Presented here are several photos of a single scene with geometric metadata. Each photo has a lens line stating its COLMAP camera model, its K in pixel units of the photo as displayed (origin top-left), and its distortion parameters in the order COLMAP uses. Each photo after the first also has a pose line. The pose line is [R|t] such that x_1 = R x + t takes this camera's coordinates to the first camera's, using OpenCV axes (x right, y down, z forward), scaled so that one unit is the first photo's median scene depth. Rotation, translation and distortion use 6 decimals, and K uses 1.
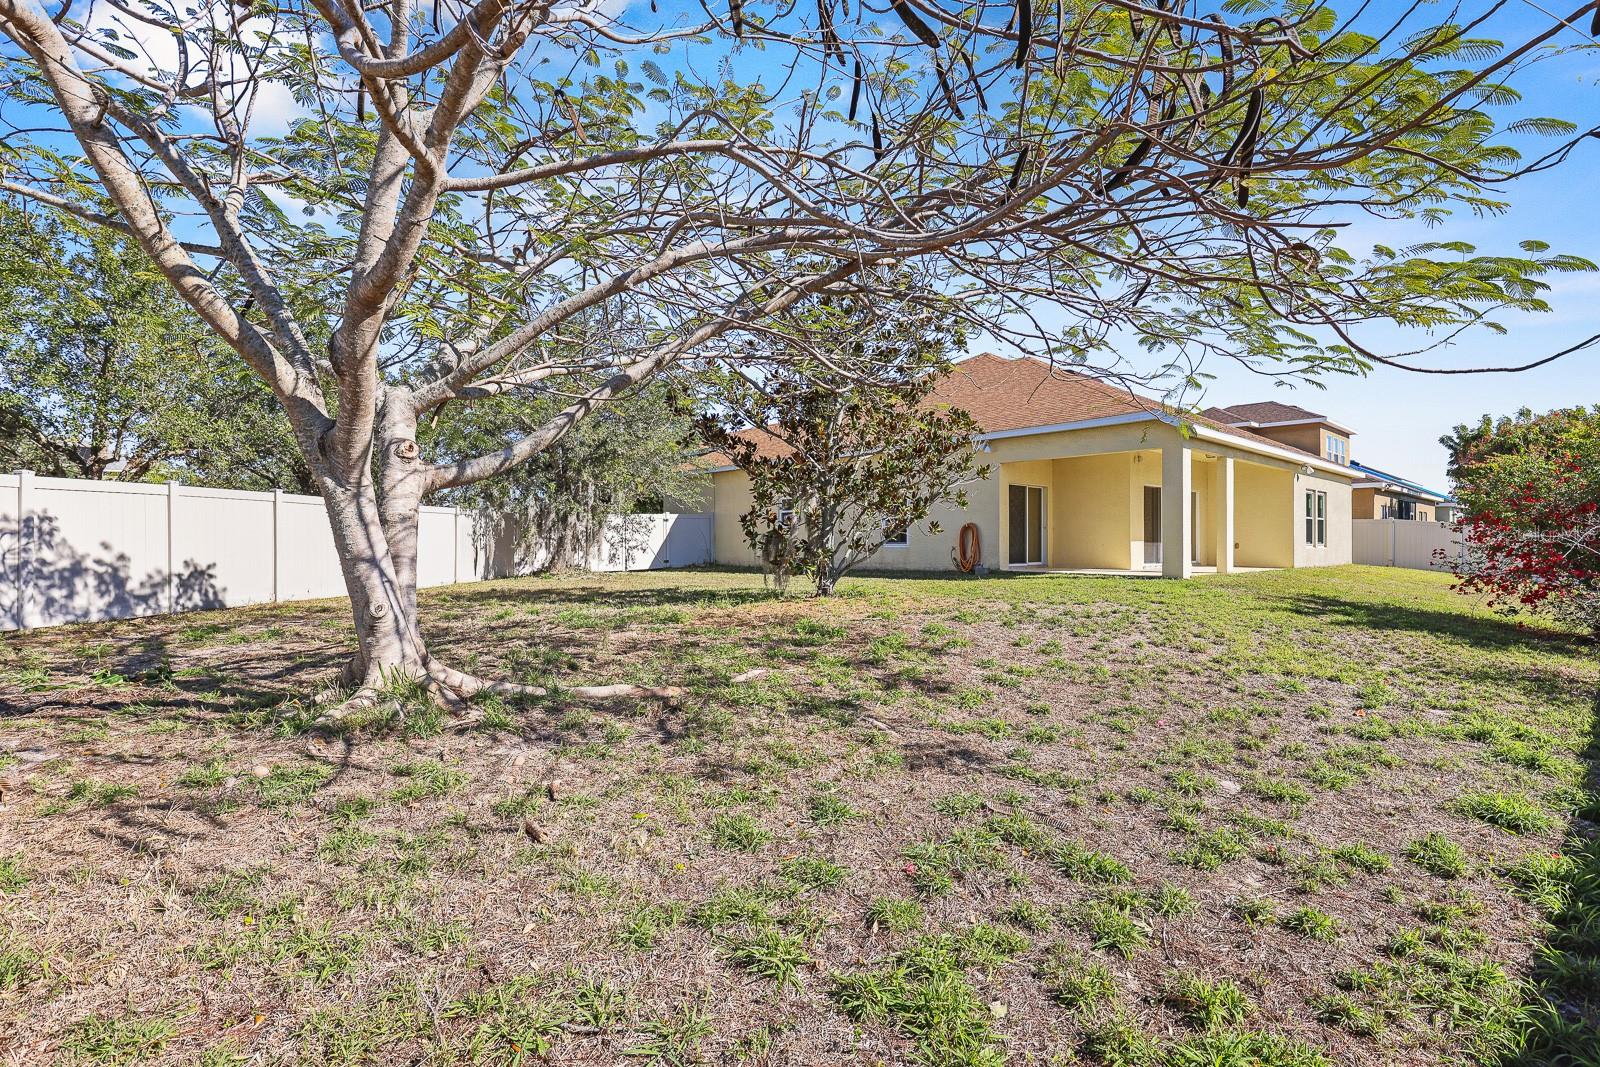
lens RADIAL K [[780.2, 0, 800.0], [0, 780.2, 533.5], [0, 0, 1]] dist [0.000742, 0.000185]
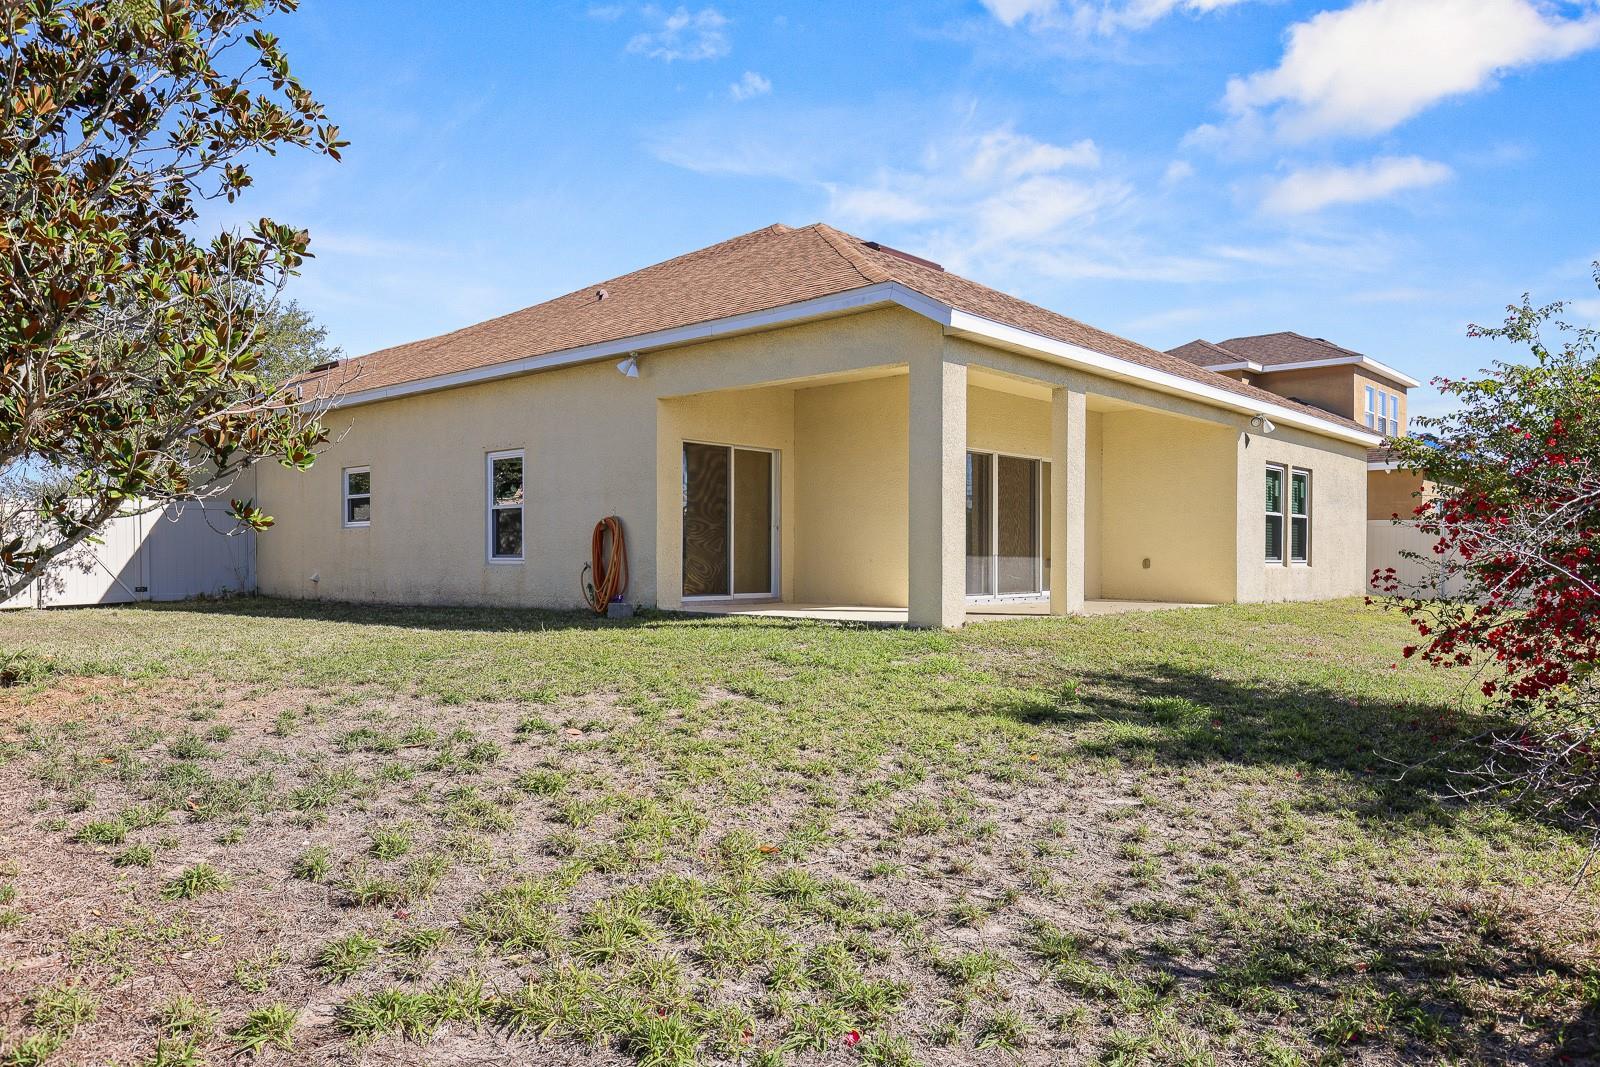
lens RADIAL K [[1150.0, 0, 800.0], [0, 1150.0, 533.5], [0, 0, 1]] dist [-0.001864, -0.001645]
pose [[0.996658, 0.005014, 0.081529, 0.252806], [-0.004234, 0.999944, -0.009738, 0.004101], [-0.081573, 0.009360, 0.996623, 0.210255]]
